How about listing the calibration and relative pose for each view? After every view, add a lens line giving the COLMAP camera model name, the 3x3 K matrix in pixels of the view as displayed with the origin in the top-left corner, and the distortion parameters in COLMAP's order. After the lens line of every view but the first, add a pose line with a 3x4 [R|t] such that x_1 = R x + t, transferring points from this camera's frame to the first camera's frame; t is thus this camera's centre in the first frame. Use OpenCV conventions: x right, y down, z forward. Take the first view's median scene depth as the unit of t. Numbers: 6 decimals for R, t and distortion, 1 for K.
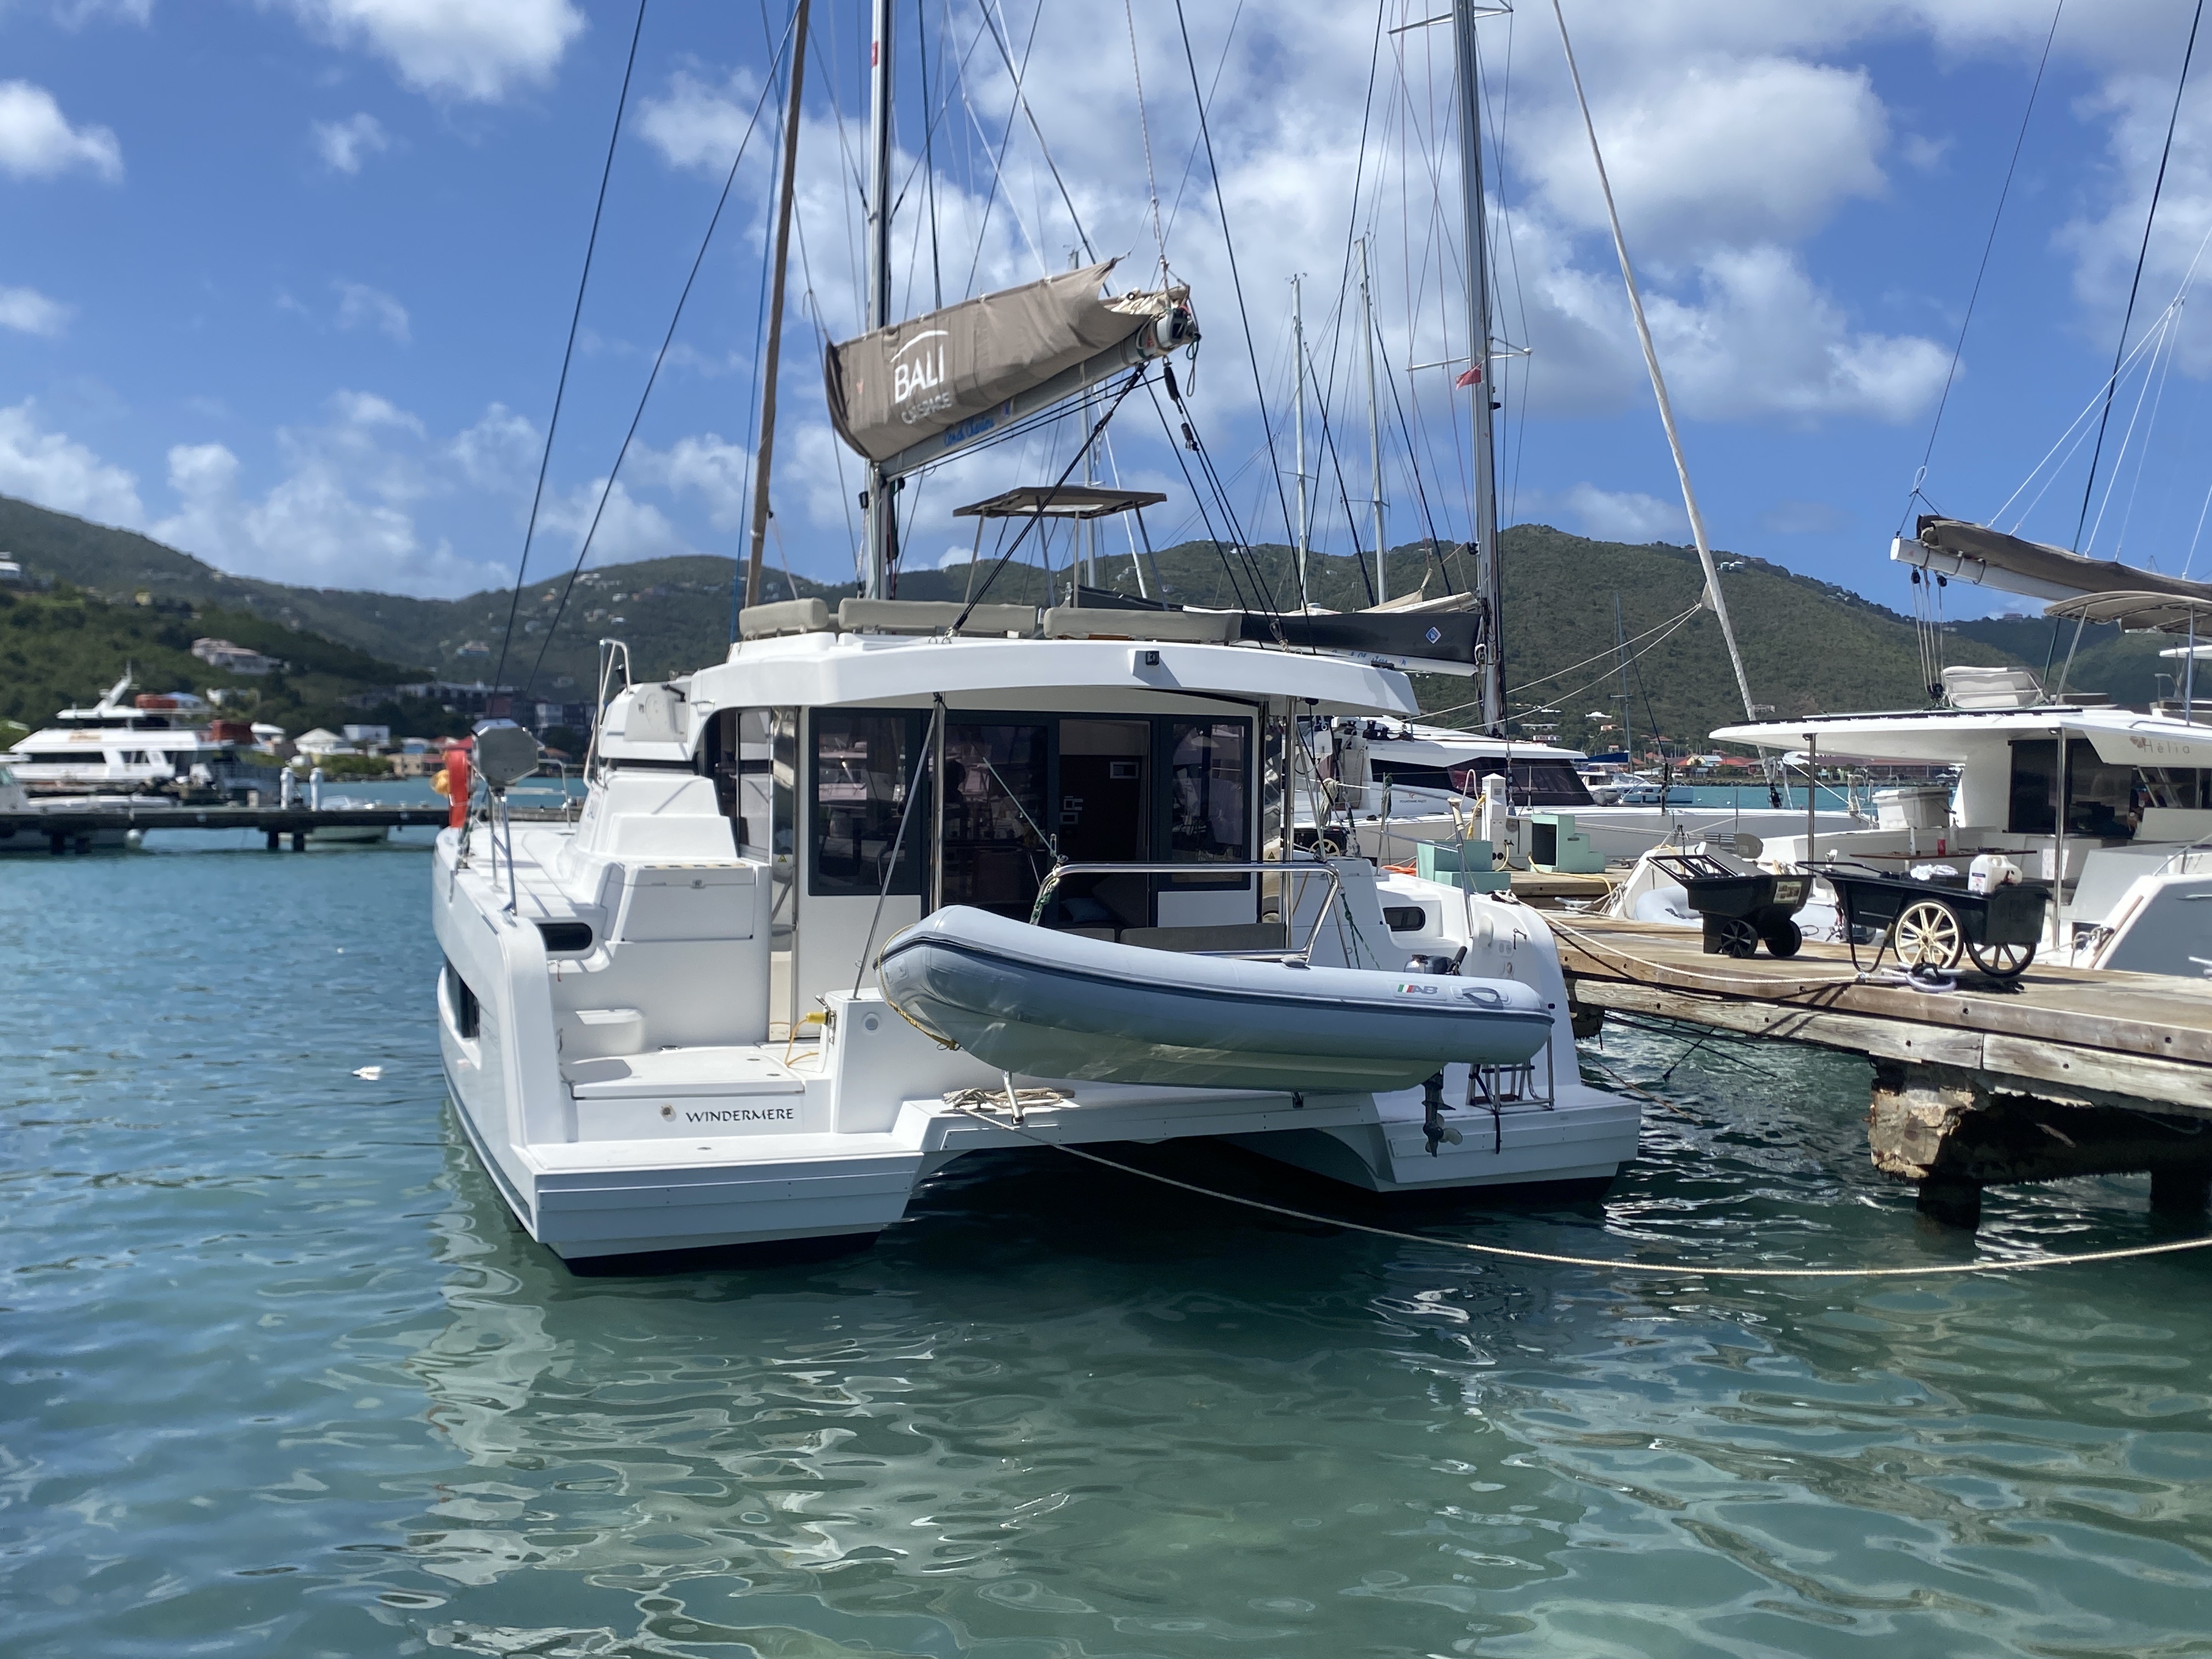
lens RADIAL K [[2045.5, 0, 1212.7], [0, 2045.5, 807.3], [0, 0, 1]] dist [0.012513, -0.009377]
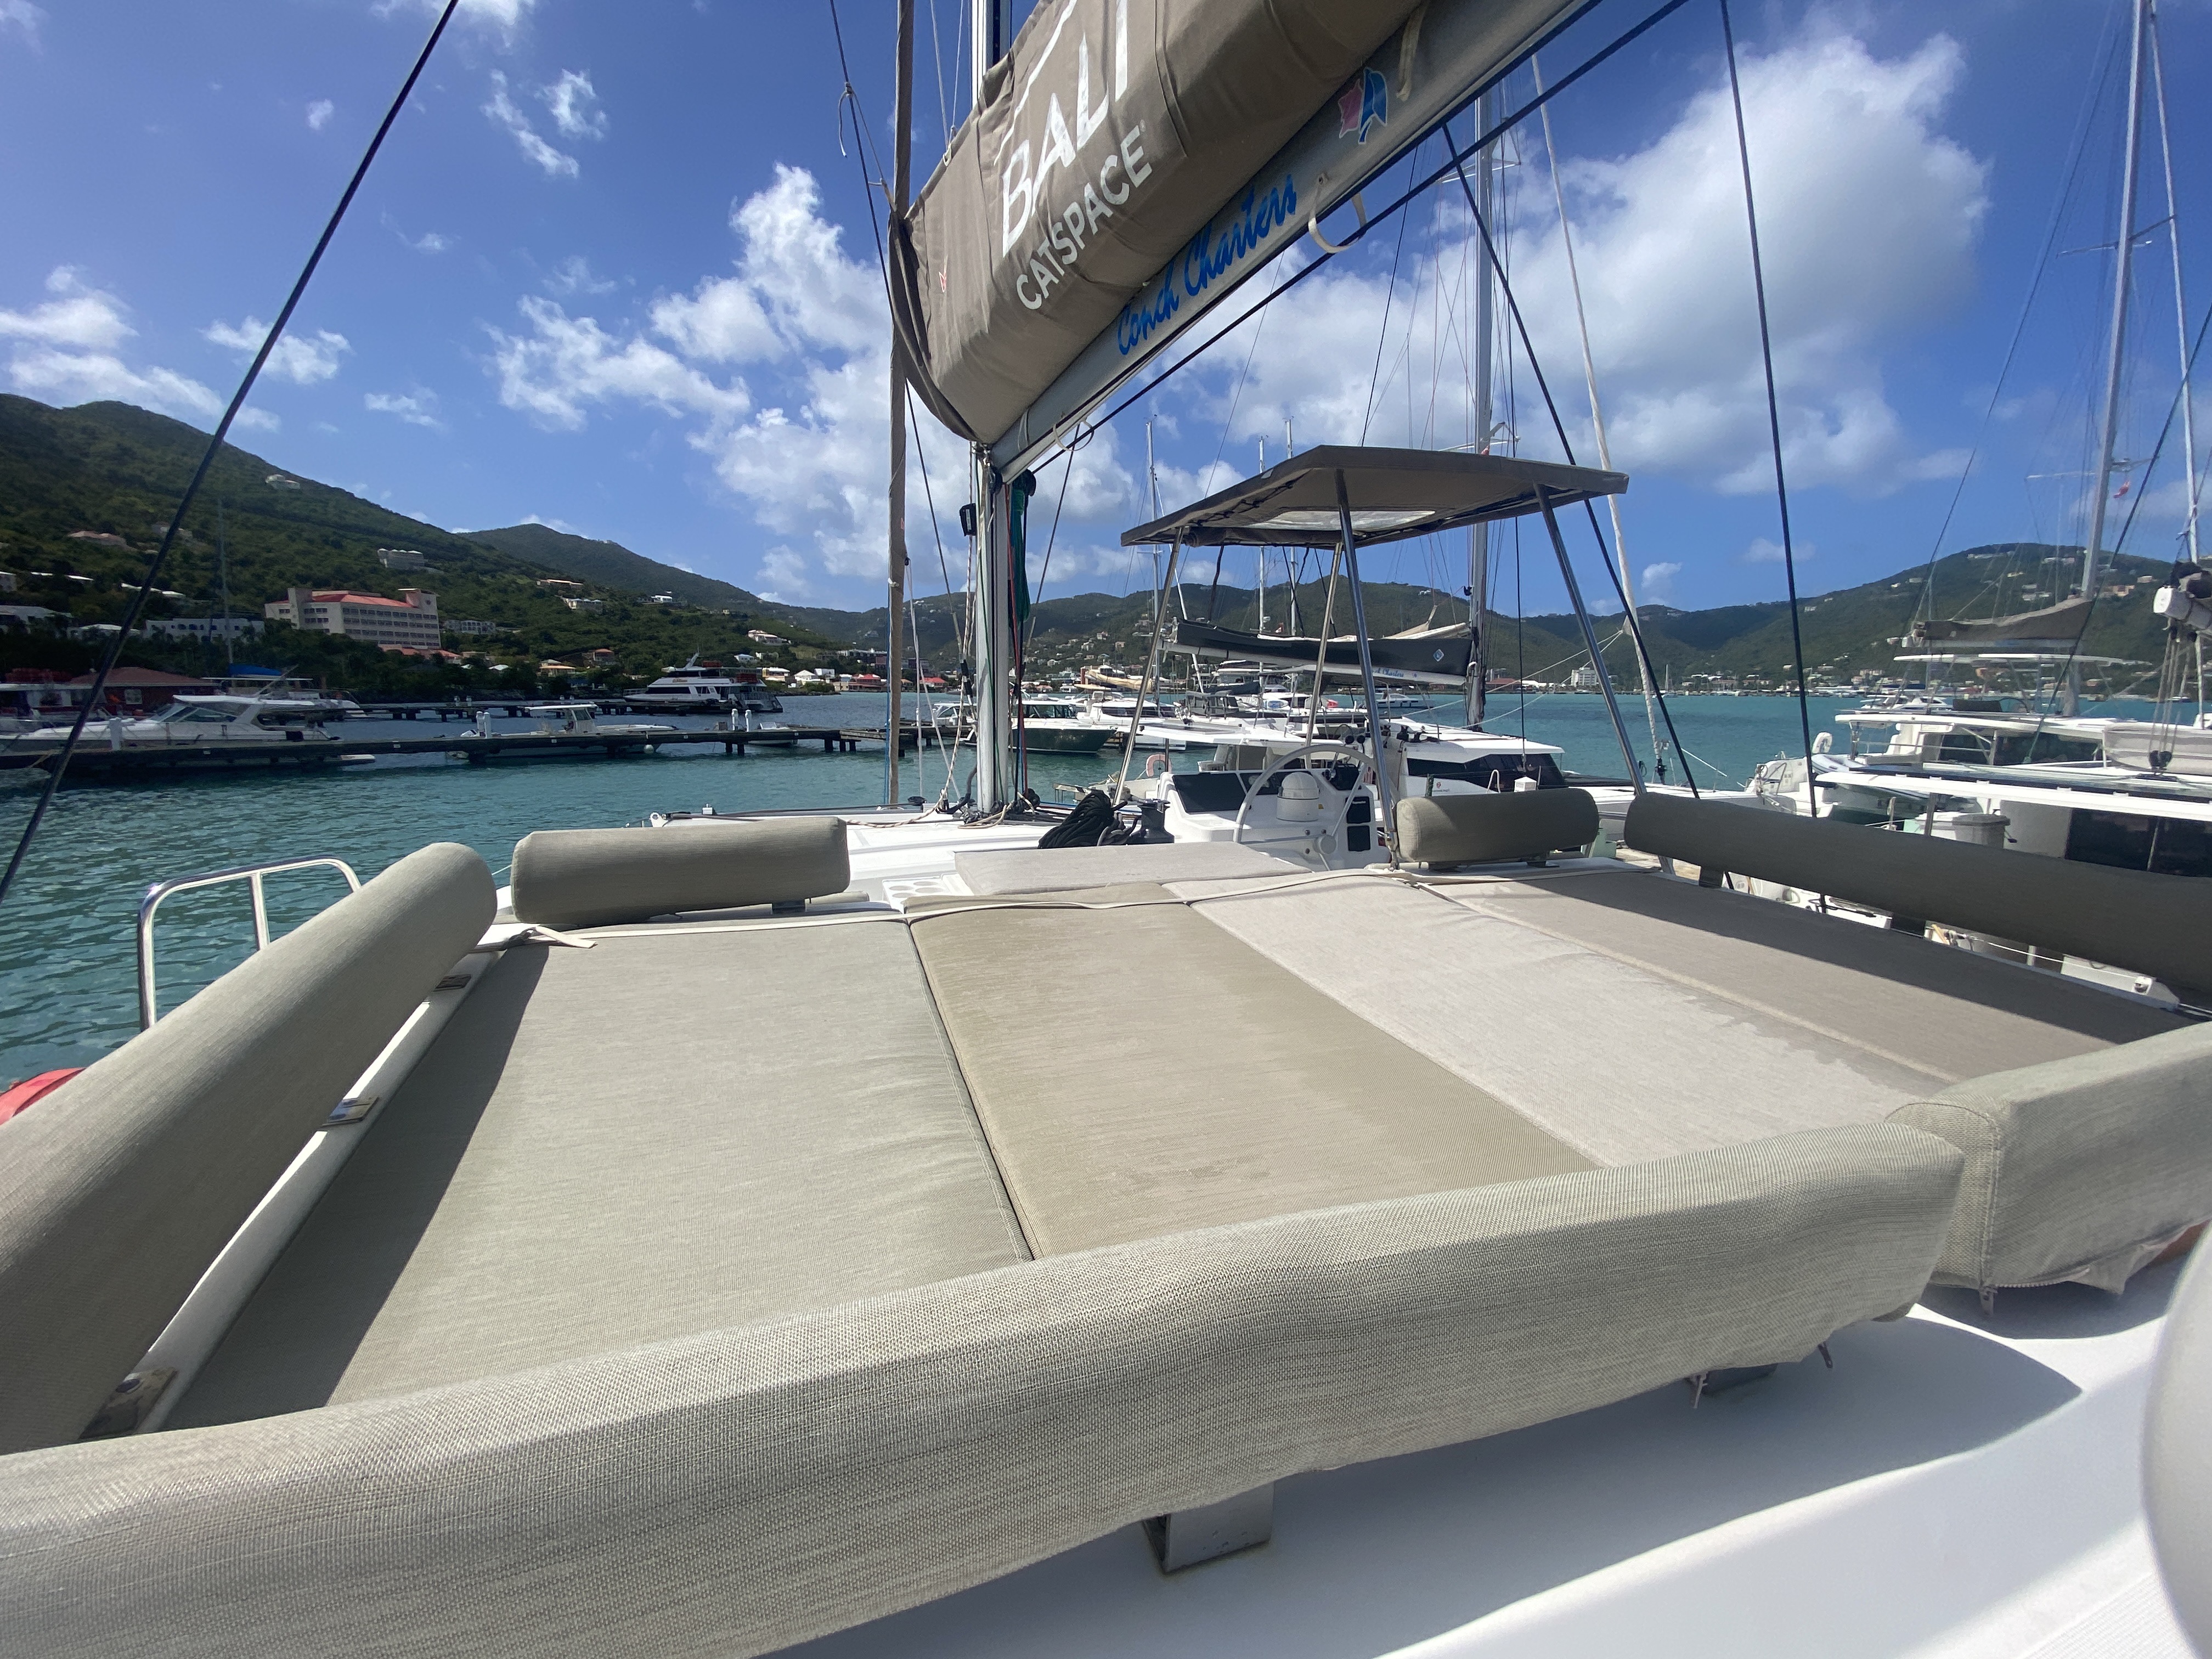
lens RADIAL K [[894.7, 0, 1110.4], [0, 894.7, 844.3], [0, 0, 1]] dist [0.001250, -0.014835]
pose [[0.995795, 0.021888, -0.088959, -0.123594], [-0.007977, 0.988067, 0.153818, -0.115991], [0.091264, -0.152462, 0.984087, 0.872416]]
